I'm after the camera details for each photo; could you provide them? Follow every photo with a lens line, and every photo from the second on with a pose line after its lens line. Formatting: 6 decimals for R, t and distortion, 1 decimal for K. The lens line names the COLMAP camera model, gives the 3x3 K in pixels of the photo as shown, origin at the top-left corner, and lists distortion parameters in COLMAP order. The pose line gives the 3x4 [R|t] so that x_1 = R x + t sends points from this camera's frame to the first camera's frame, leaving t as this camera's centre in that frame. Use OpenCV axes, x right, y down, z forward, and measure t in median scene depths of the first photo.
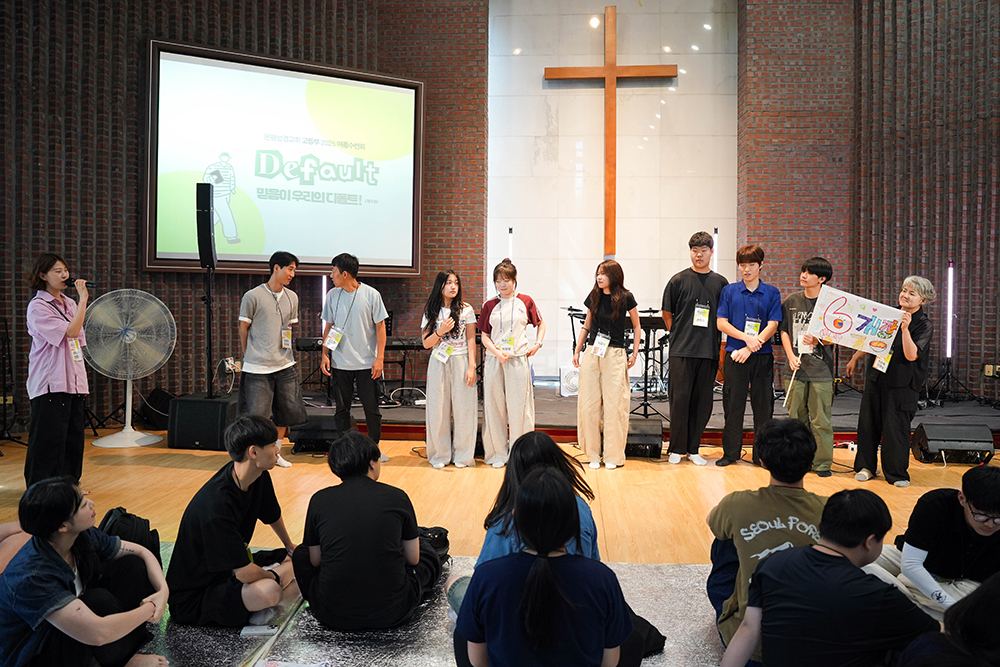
lens RADIAL K [[751.6, 0, 503.5], [0, 751.6, 316.7], [0, 0, 1]] dist [-0.112985, 0.092964]
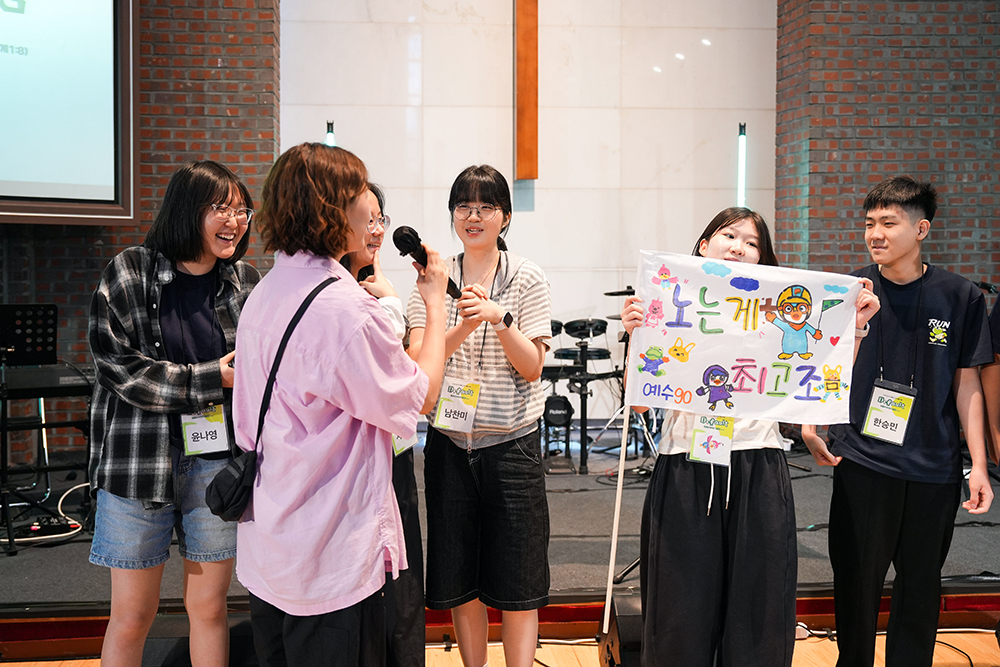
lens RADIAL K [[1034.3, 0, 457.8], [0, 1034.3, 289.0], [0, 0, 1]] dist [-0.013268, 0.115456]
pose [[0.987058, -0.013720, 0.159776, -0.019010], [0.013537, 0.999906, 0.002230, -0.012880], [-0.159791, -0.000038, 0.987151, 0.369749]]
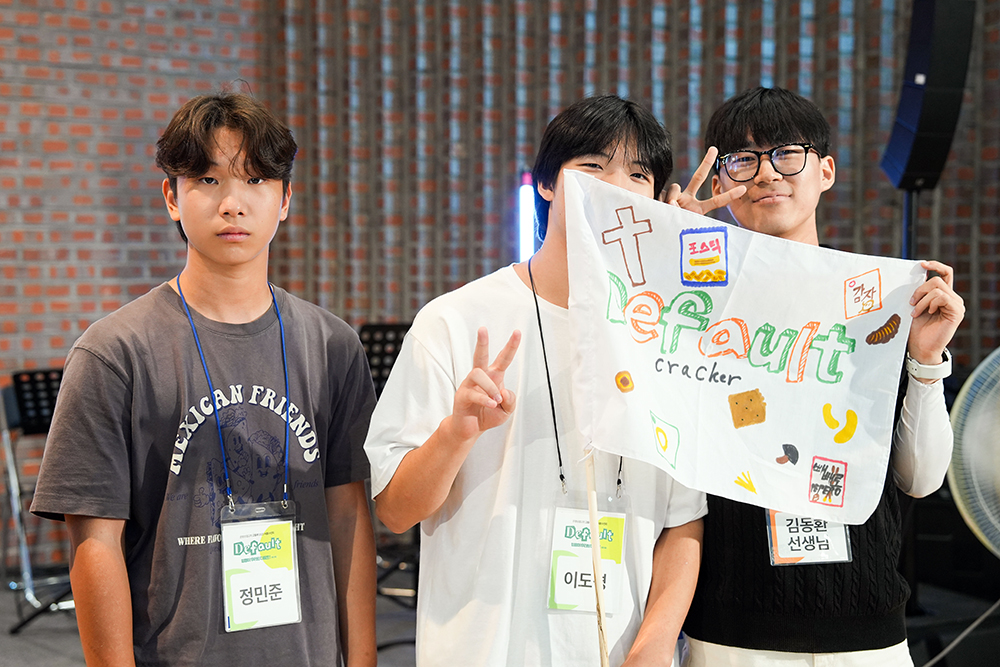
lens RADIAL K [[1507.2, 0, 504.4], [0, 1507.2, 296.1], [0, 0, 1]] dist [0.140947, 0.033396]
pose [[0.828616, -0.018774, 0.559503, 0.174625], [0.023166, 0.999731, -0.000763, -0.012843], [-0.559338, 0.013593, 0.828828, 0.363588]]
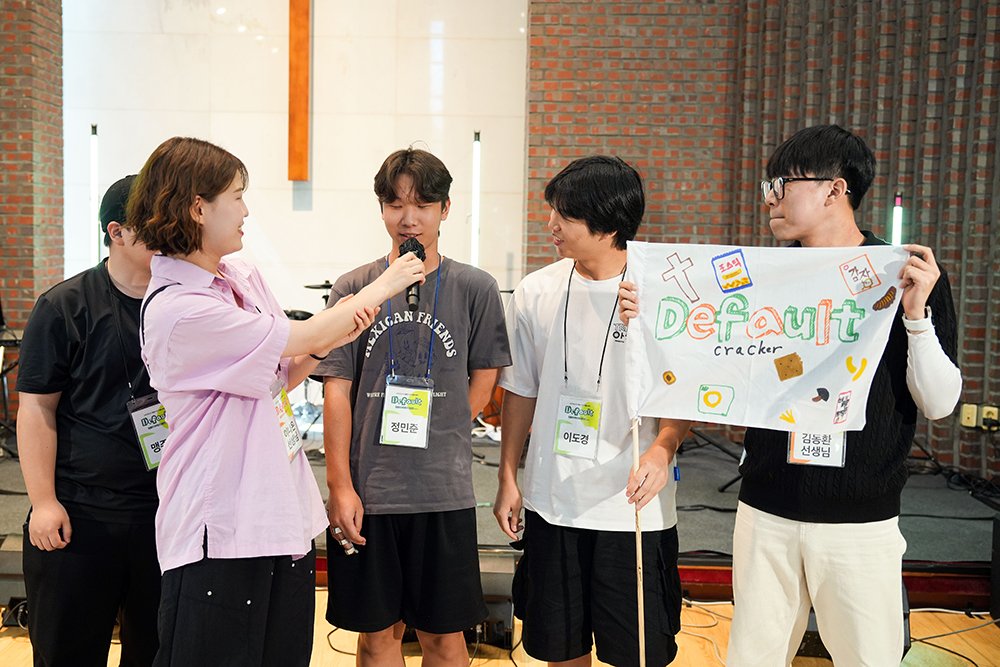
lens RADIAL K [[1009.8, 0, 474.8], [0, 1009.8, 314.0], [0, 0, 1]] dist [-0.011585, 0.103569]
pose [[0.998721, 0.012643, 0.048963, 0.271391], [-0.013900, 0.999580, 0.025425, -0.007586], [-0.048621, -0.026073, 0.998477, 0.301451]]
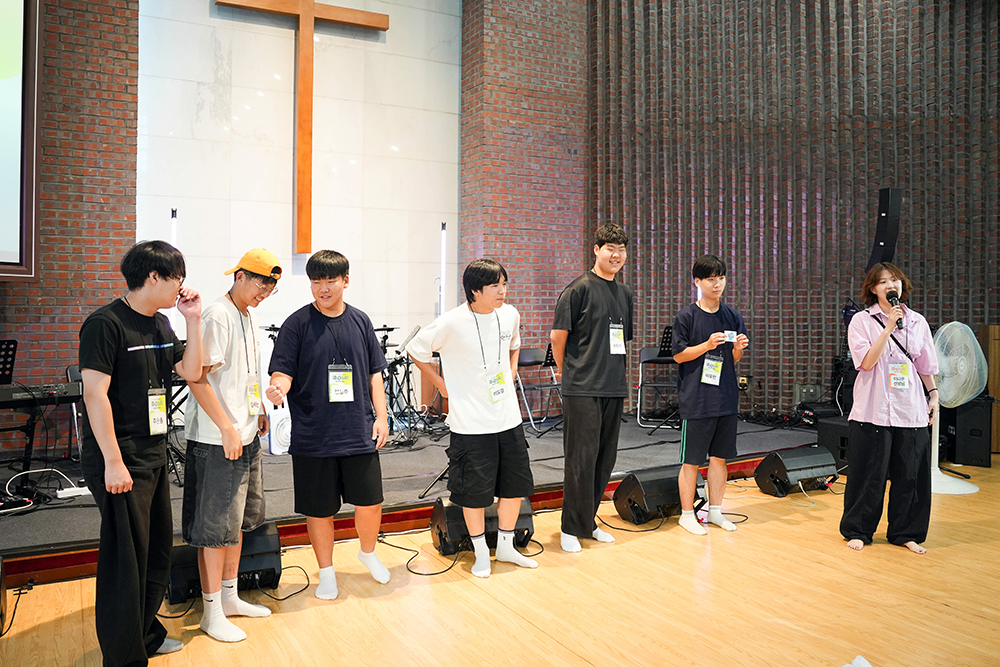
lens RADIAL K [[794.8, 0, 491.8], [0, 794.8, 311.8], [0, 0, 1]] dist [-0.122263, 0.110053]
pose [[0.827888, -0.010563, 0.560794, -0.165131], [0.020694, 0.999717, -0.011720, -0.013321], [-0.560511, 0.021308, 0.827873, 0.287480]]
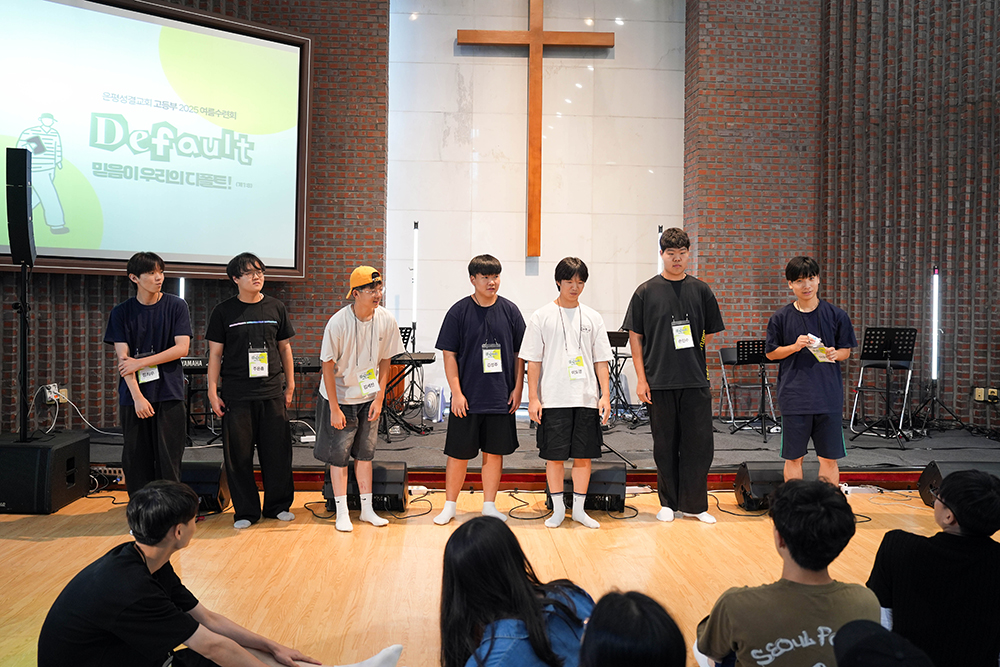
lens RADIAL K [[838.7, 0, 485.3], [0, 838.7, 312.0], [0, 0, 1]] dist [-0.080380, 0.116401]
pose [[0.991453, 0.005042, 0.130366, -0.038168], [-0.002509, 0.999805, -0.019581, -0.002783], [-0.130440, 0.019086, 0.991273, 0.094575]]
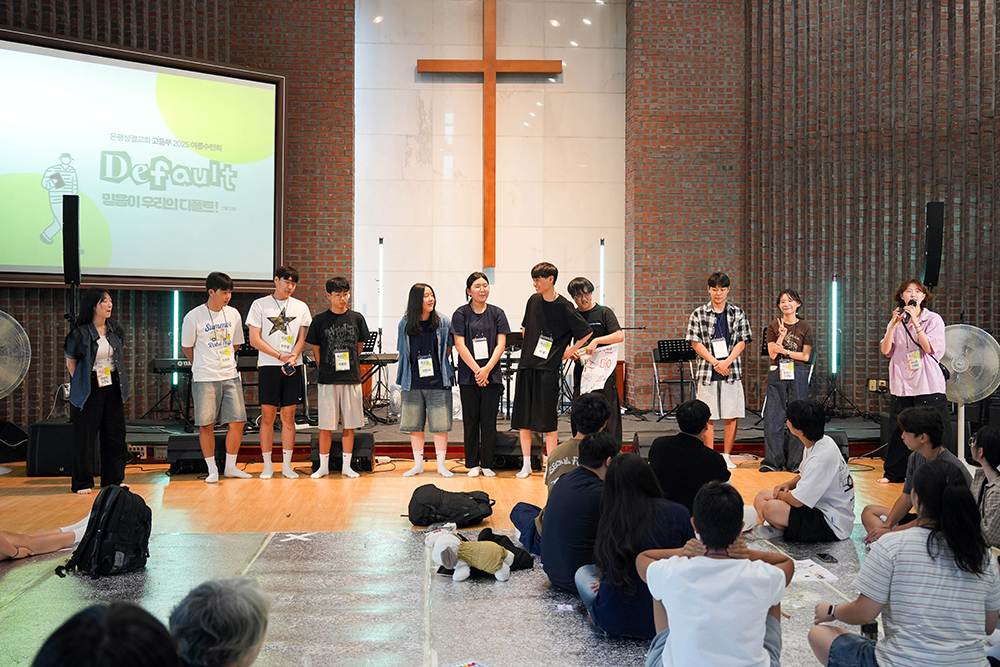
lens RADIAL K [[1065.4, 0, 499.8], [0, 1065.4, 313.8], [0, 0, 1]] dist [-0.018026, 0.095569]
pose [[0.988128, -0.003922, 0.153580, -0.052315], [0.007843, 0.999658, -0.024930, 0.007853], [-0.153430, 0.025839, 0.987822, -0.327443]]
